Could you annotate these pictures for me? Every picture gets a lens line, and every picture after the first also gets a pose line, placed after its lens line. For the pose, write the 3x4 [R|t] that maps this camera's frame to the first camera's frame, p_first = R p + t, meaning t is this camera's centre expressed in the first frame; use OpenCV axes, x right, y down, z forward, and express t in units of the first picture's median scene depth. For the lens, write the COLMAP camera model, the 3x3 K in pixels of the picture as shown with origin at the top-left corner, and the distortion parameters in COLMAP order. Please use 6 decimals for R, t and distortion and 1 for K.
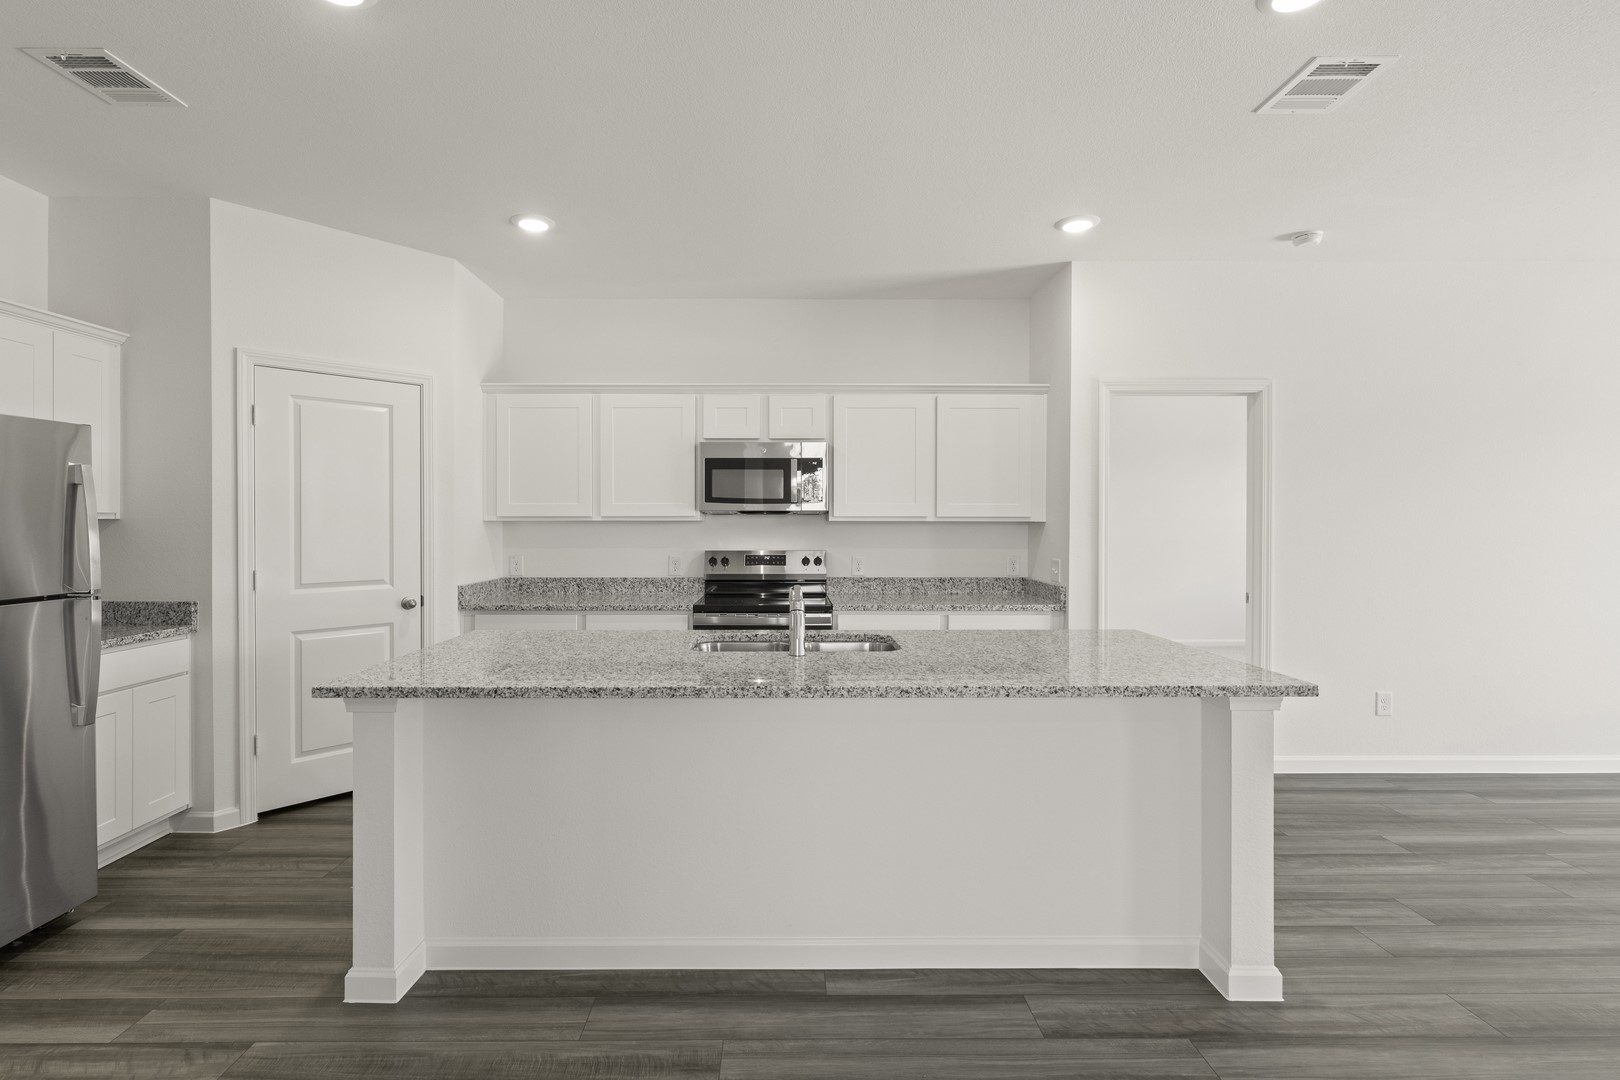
lens RADIAL K [[742.9, 0, 790.0], [0, 742.9, 527.1], [0, 0, 1]] dist [-0.000232, 0.000138]
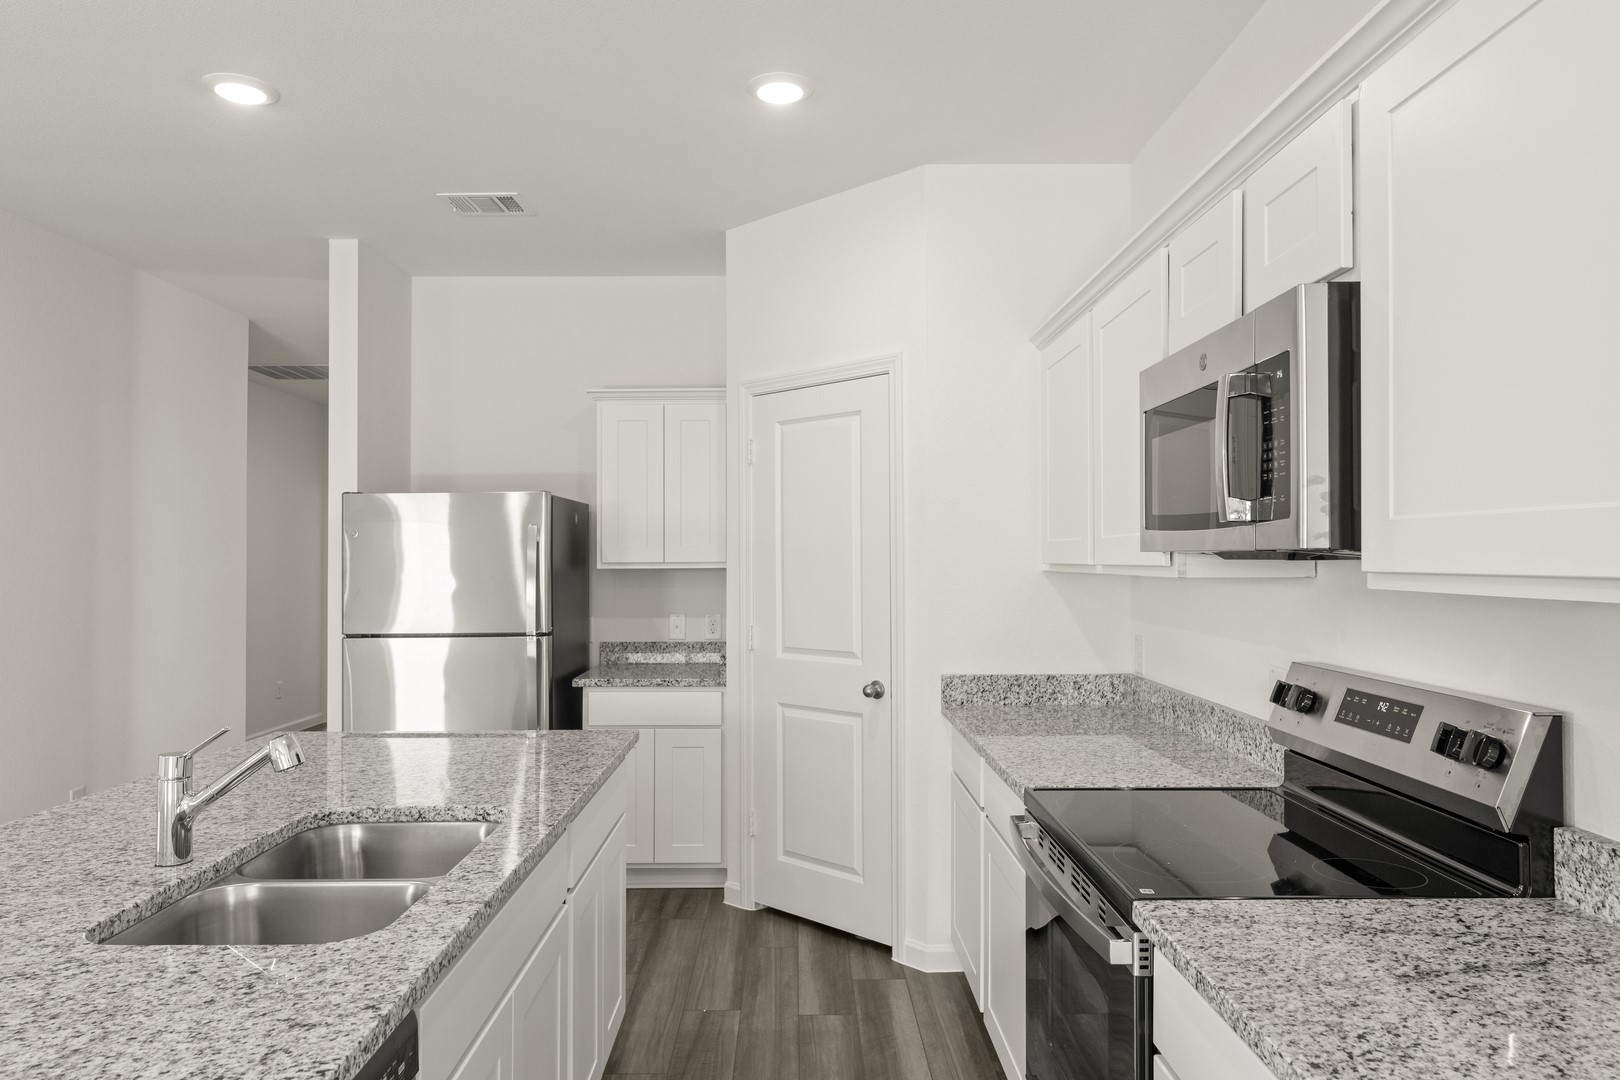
lens RADIAL K [[1041.7, 0, 810.7], [0, 1041.7, 545.5], [0, 0, 1]] dist [0.001665, -0.000378]
pose [[0.002275, -0.009491, -0.999952, 0.472291], [0.001171, 0.999954, -0.009488, -0.024032], [0.999997, -0.001149, 0.002286, 0.949674]]
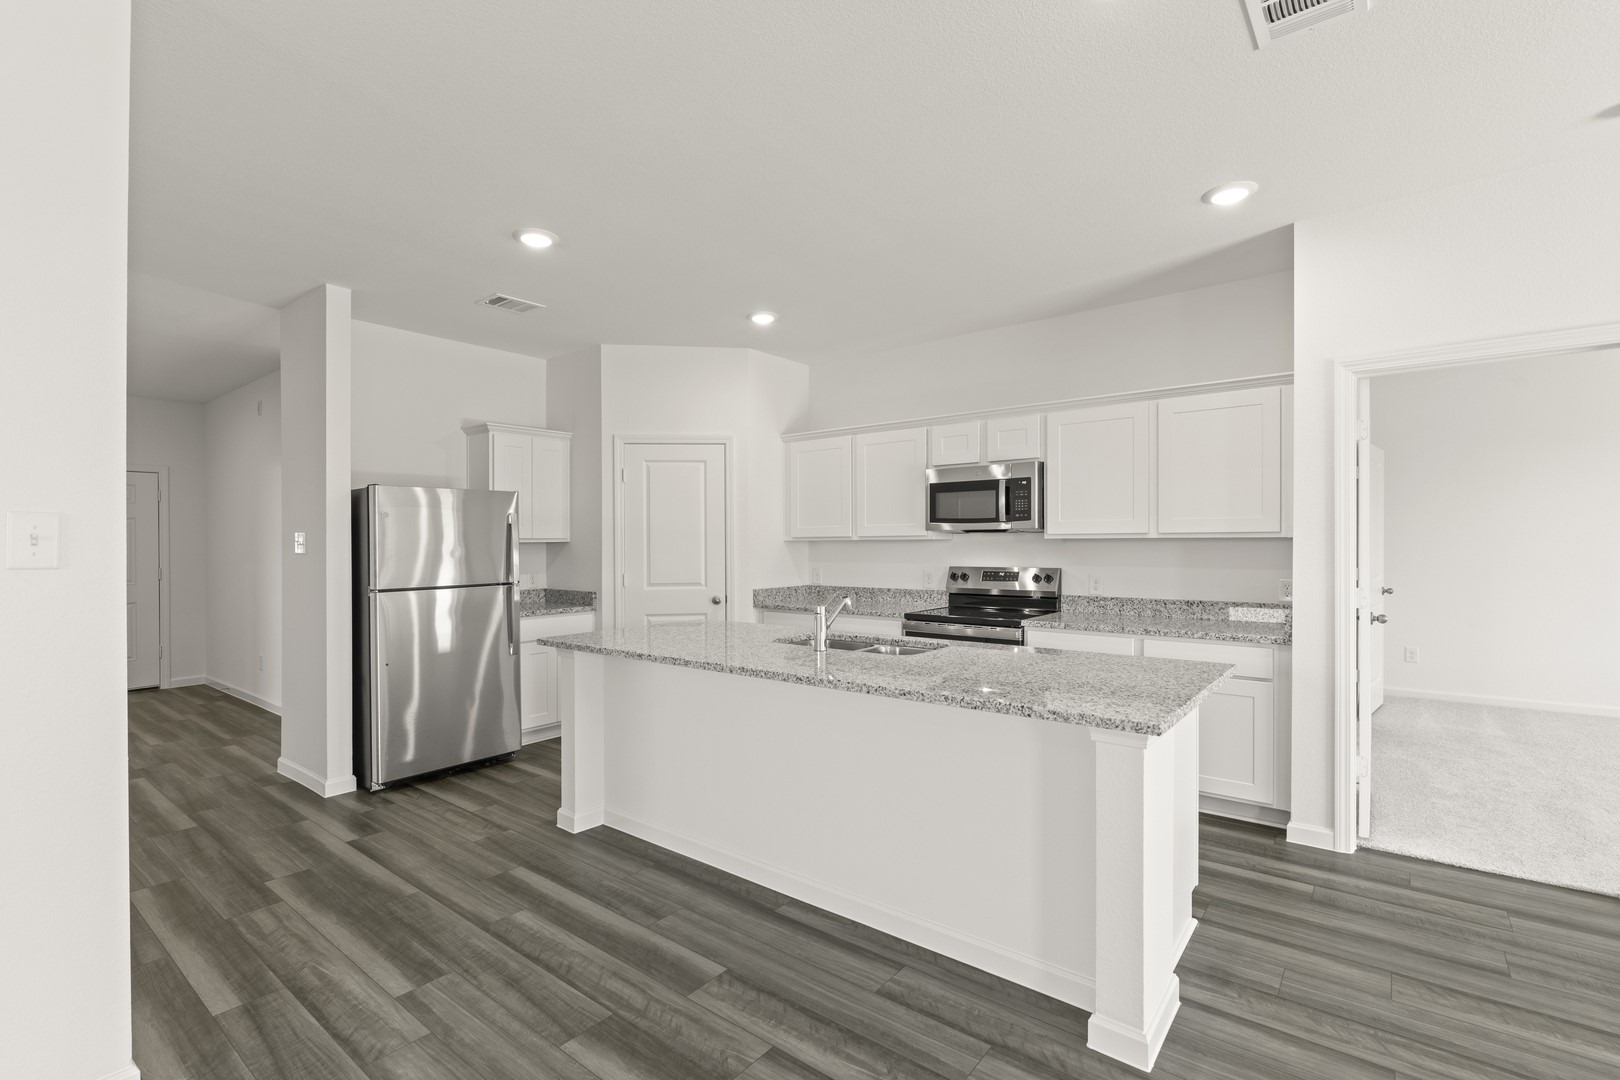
lens RADIAL K [[735.3, 0, 810.0], [0, 735.3, 540.0], [0, 0, 1]] dist [-0.001609, -0.000551]
pose [[0.779113, -0.007123, -0.626843, 0.503332], [0.004223, 0.999972, -0.006114, -0.001840], [0.626870, 0.002116, 0.779121, 0.027235]]
